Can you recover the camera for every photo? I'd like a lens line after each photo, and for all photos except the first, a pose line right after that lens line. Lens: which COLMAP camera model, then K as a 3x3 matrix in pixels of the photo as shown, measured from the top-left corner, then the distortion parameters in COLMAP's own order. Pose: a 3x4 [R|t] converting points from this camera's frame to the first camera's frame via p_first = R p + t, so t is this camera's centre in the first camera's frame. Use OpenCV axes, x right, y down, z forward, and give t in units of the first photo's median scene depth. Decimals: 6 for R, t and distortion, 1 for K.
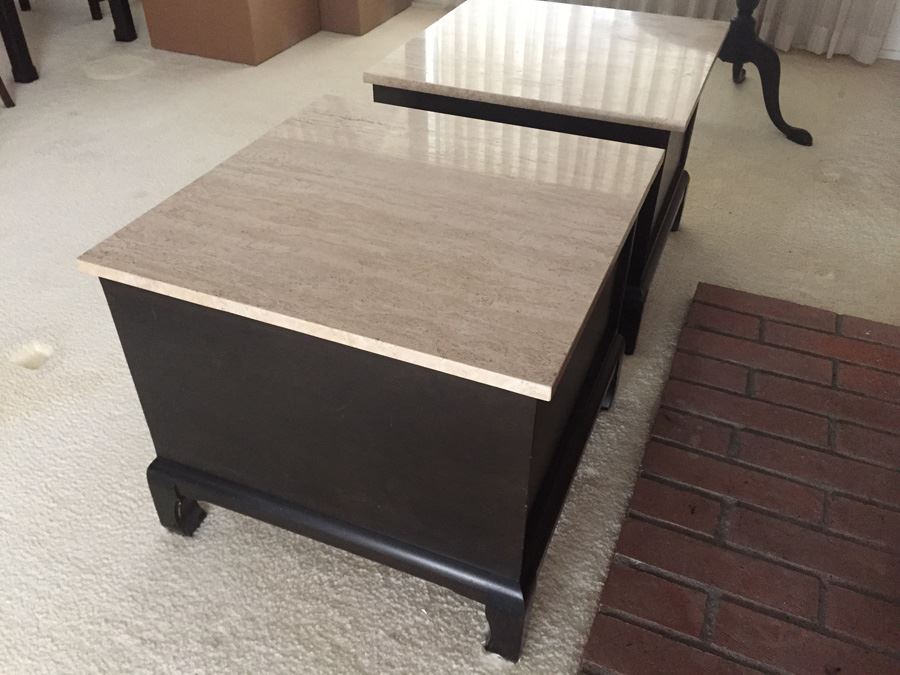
lens RADIAL K [[775.9, 0, 446.4], [0, 775.9, 339.2], [0, 0, 1]] dist [0.068181, -0.114692]
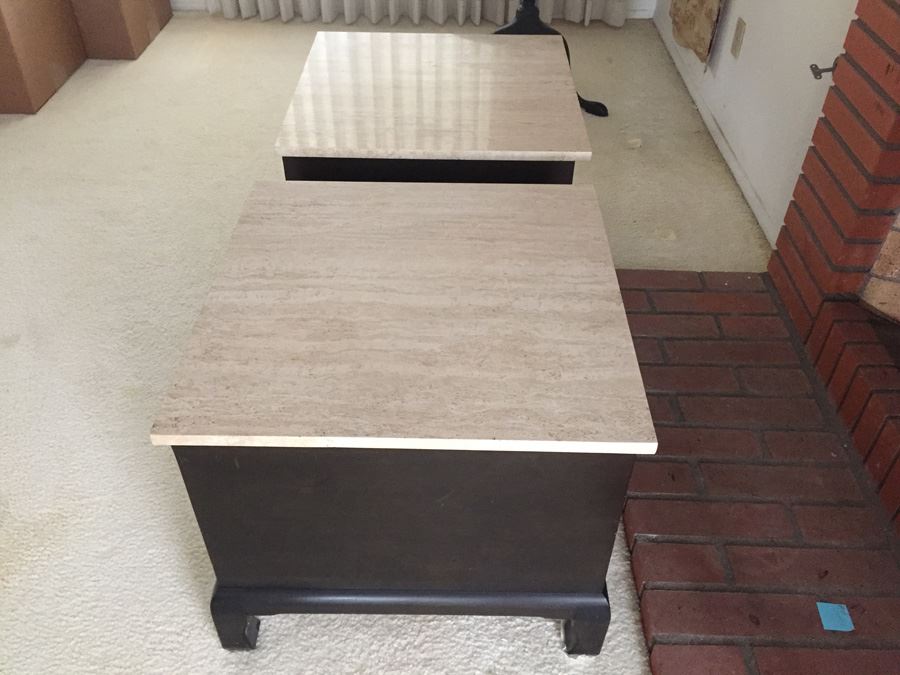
lens RADIAL K [[775.9, 0, 447.3], [0, 775.9, 336.0], [0, 0, 1]] dist [0.068181, -0.114692]
pose [[0.926952, -0.241595, 0.287041, -0.306094], [0.225532, 0.970226, 0.088297, -0.180464], [-0.299827, -0.017110, 0.953840, -0.027911]]
